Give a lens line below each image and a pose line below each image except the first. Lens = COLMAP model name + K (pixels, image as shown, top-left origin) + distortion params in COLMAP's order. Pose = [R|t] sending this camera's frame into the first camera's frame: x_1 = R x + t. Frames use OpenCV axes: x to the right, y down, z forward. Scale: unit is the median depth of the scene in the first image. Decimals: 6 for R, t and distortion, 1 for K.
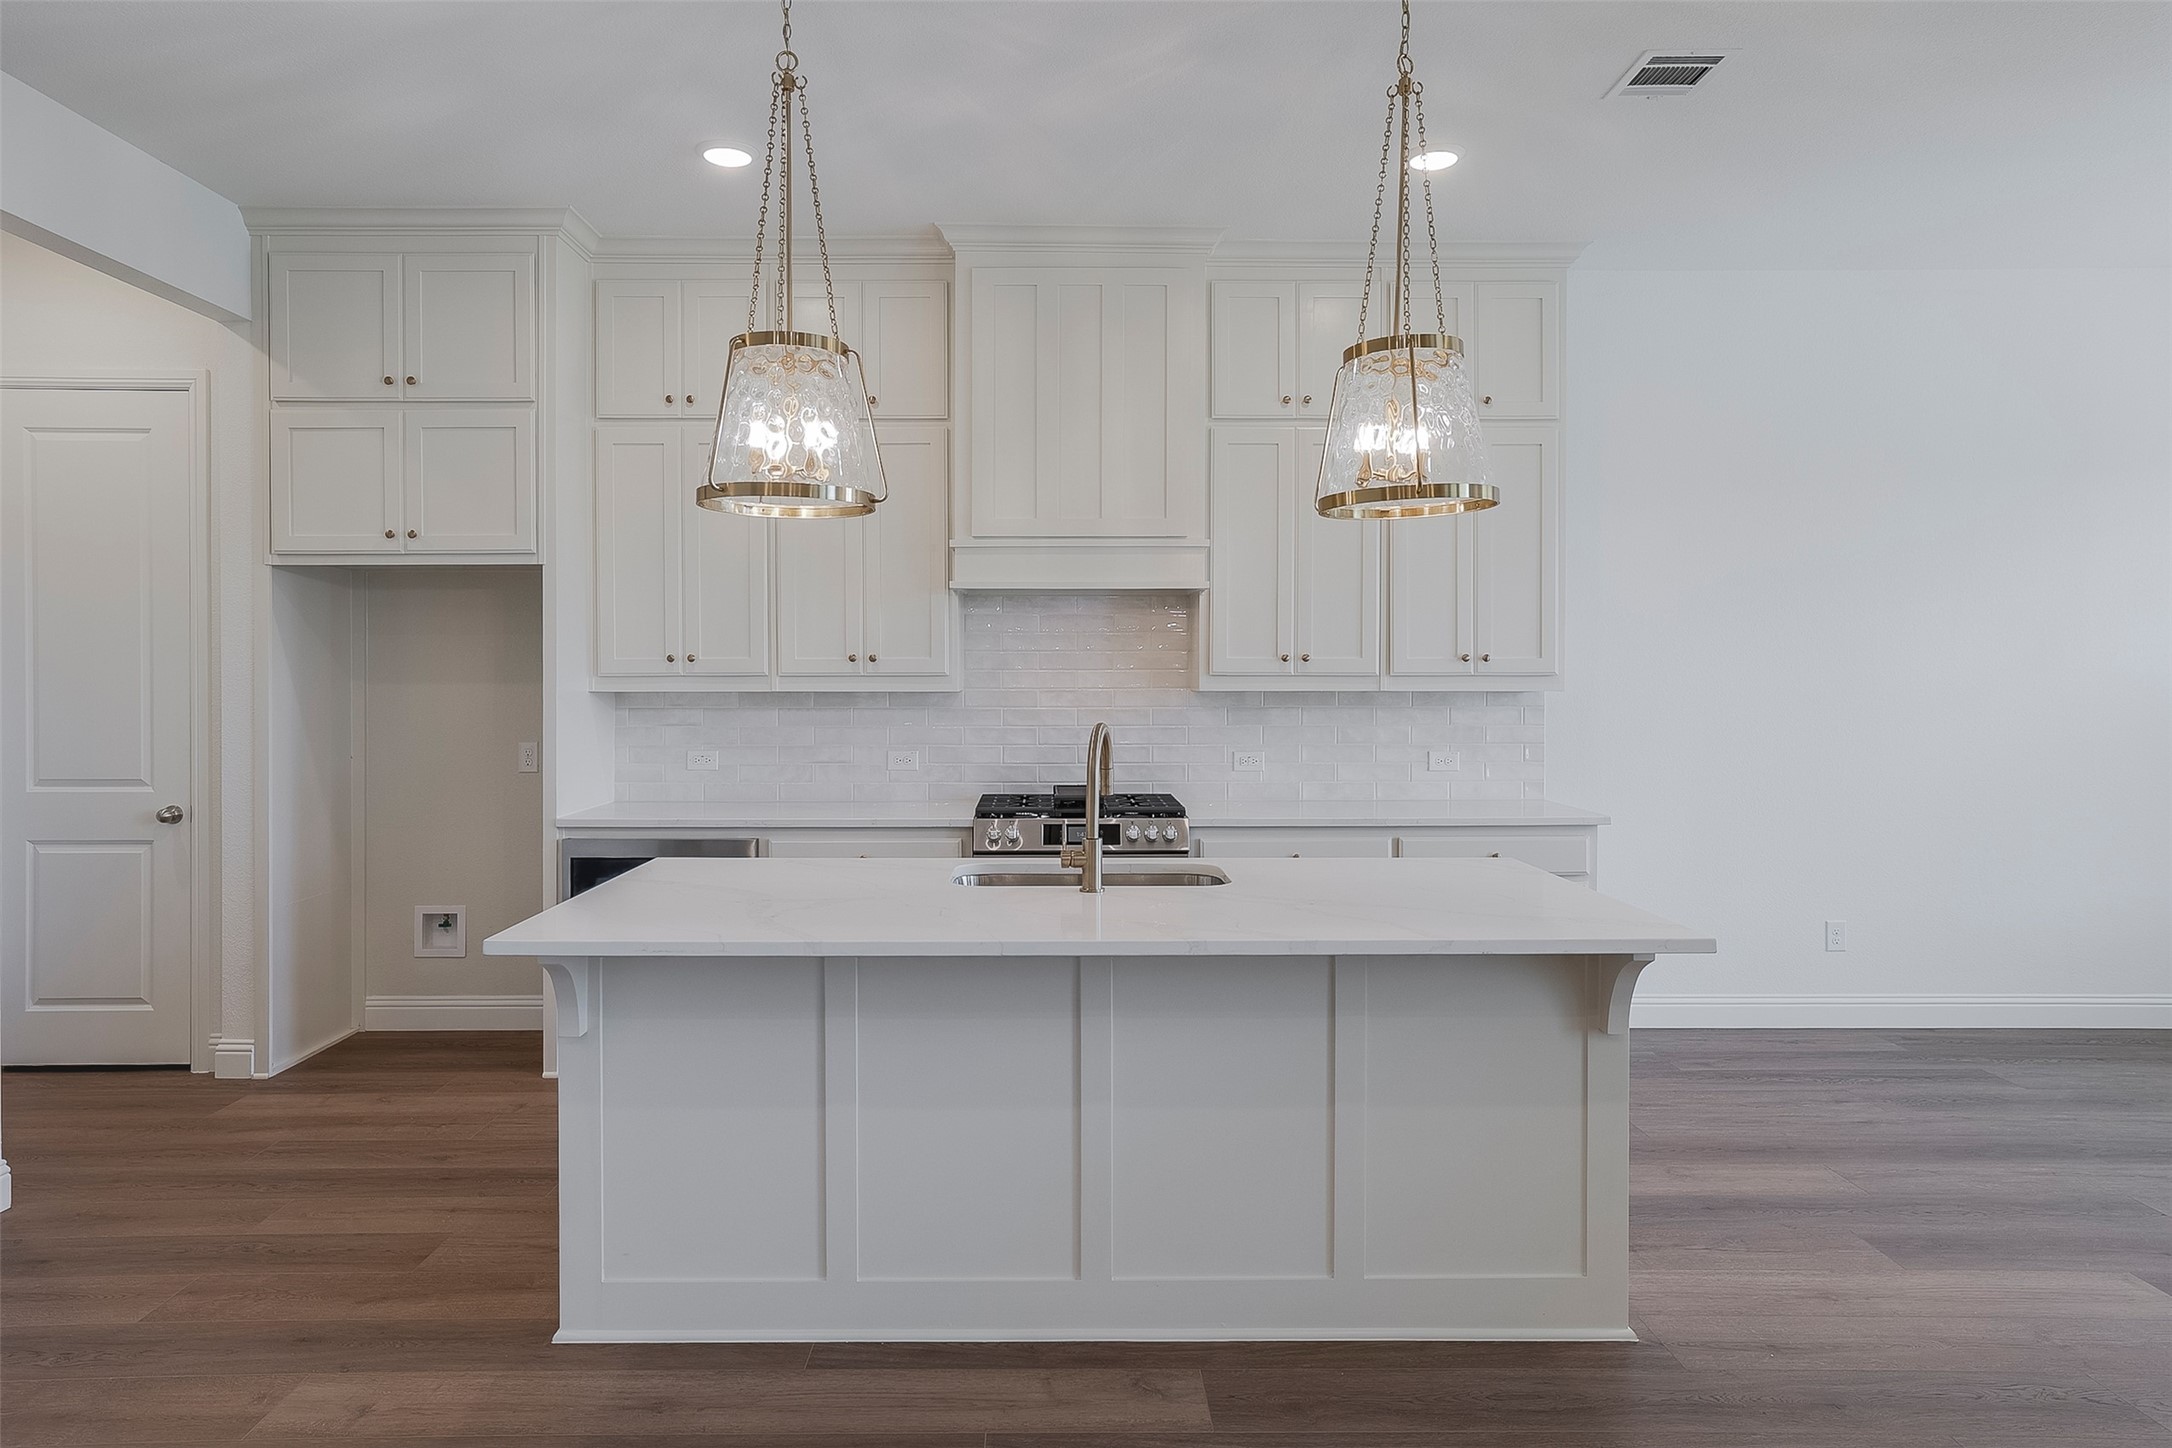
lens RADIAL K [[1324.0, 0, 1082.9], [0, 1324.0, 707.9], [0, 0, 1]] dist [0.037947, 0.000336]
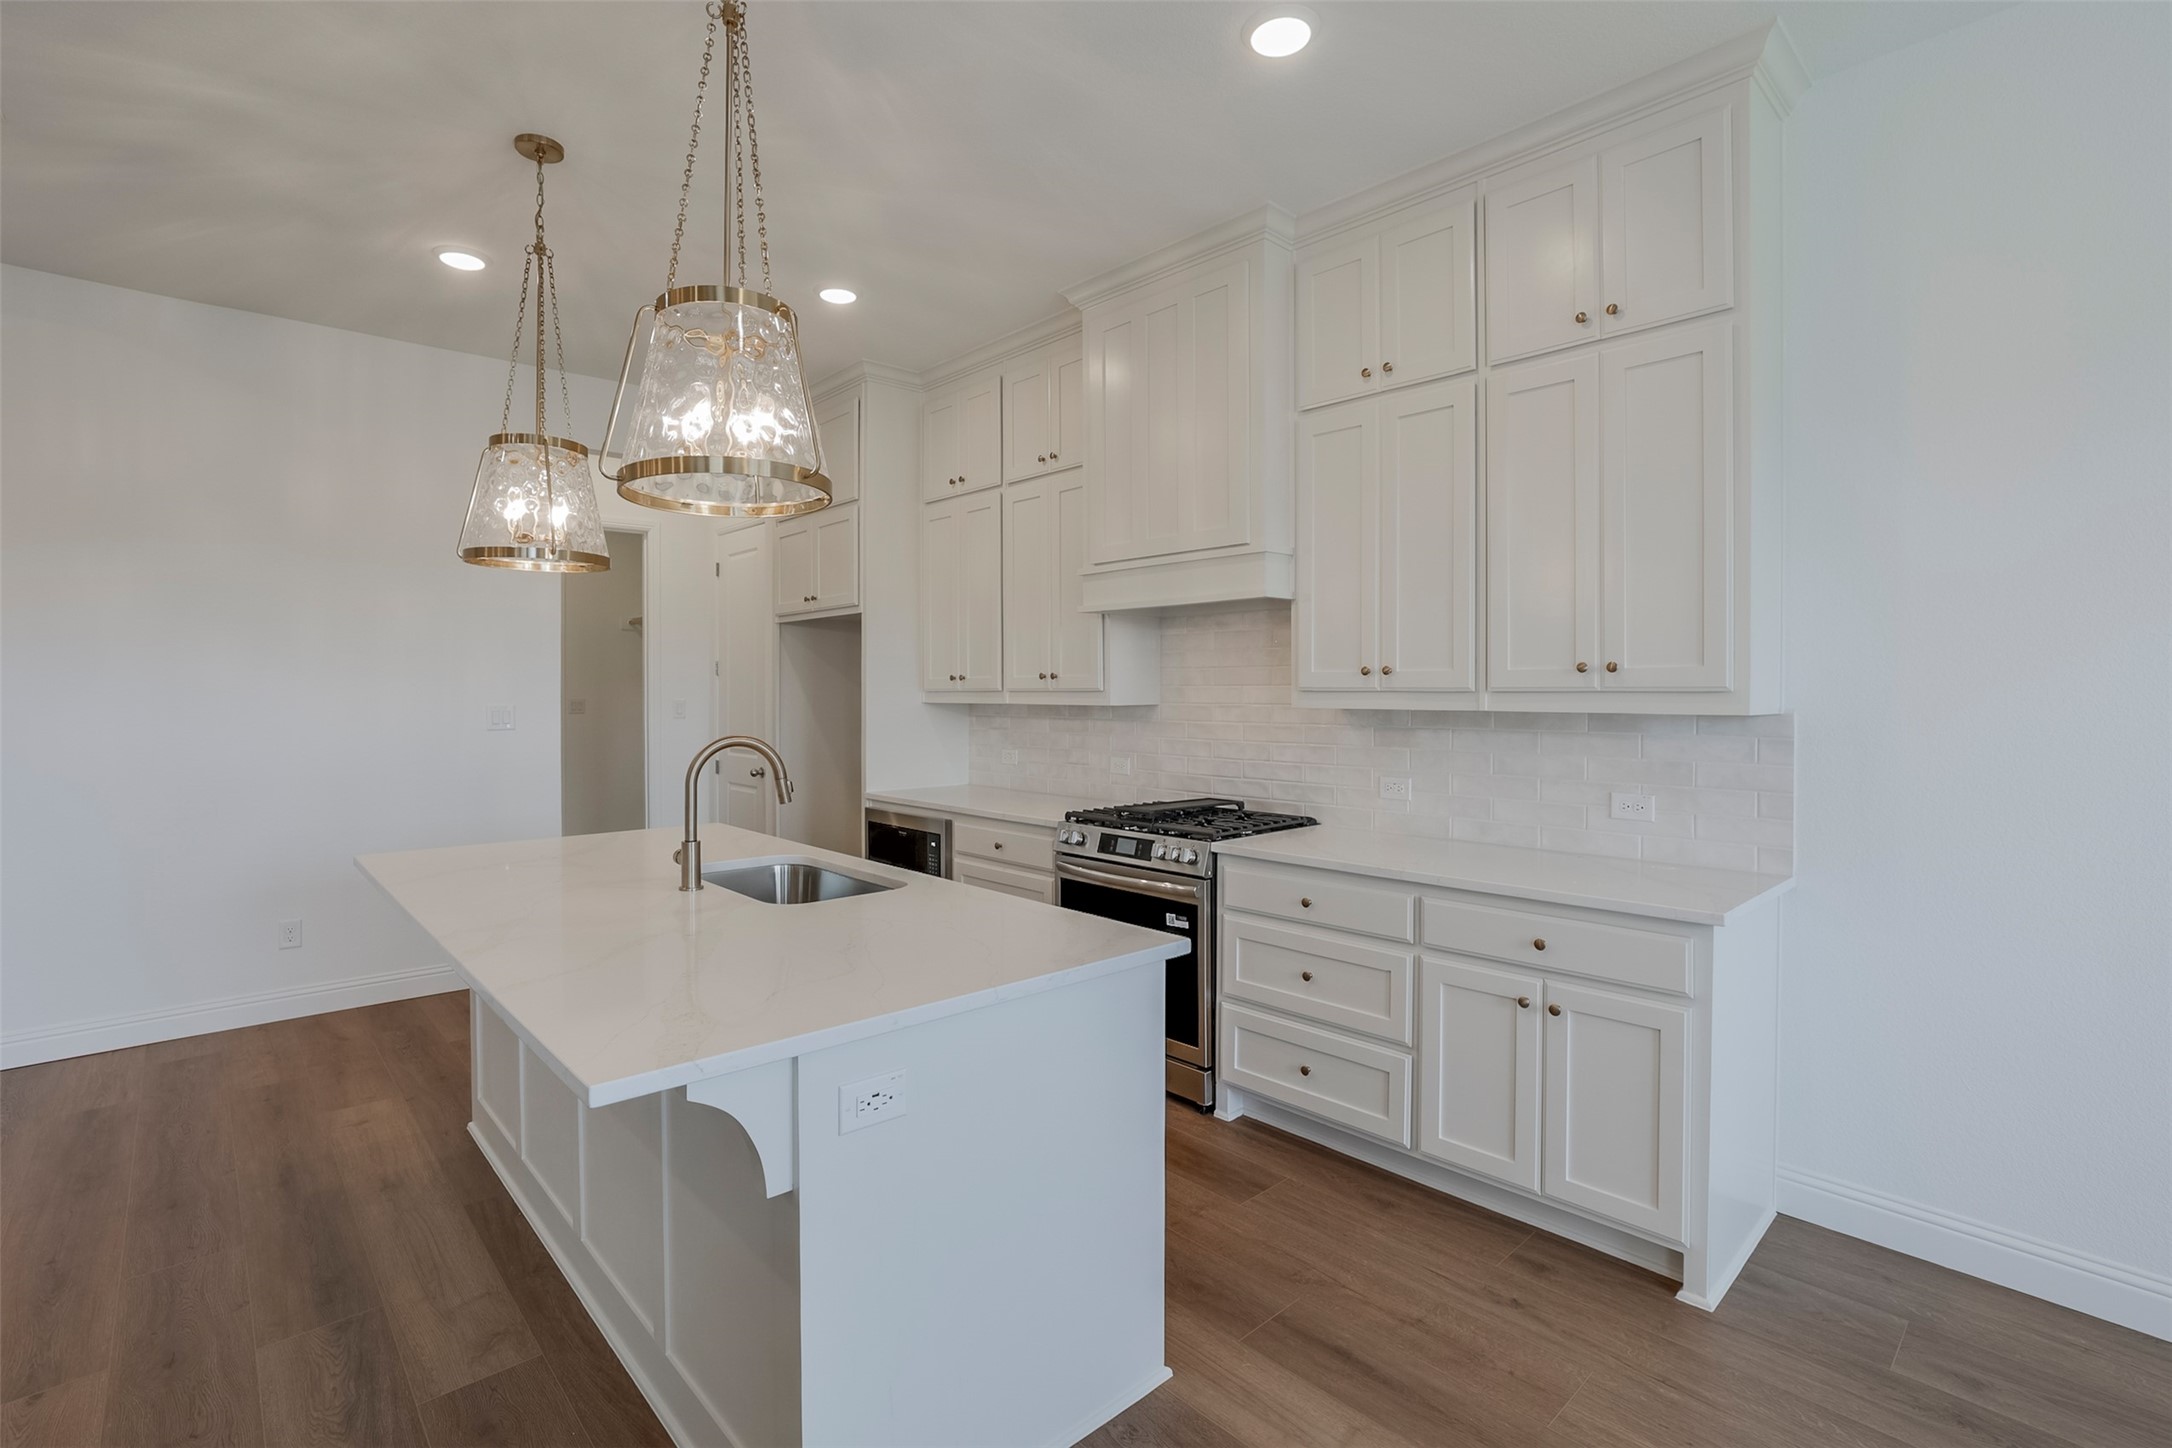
lens RADIAL K [[992.9, 0, 1084.9], [0, 992.9, 716.9], [0, 0, 1]] dist [-0.003442, -0.000140]
pose [[0.674716, 0.019078, -0.737831, 0.505680], [-0.021798, 0.999745, 0.005917, -0.007186], [0.737755, 0.012091, 0.674960, 0.426296]]
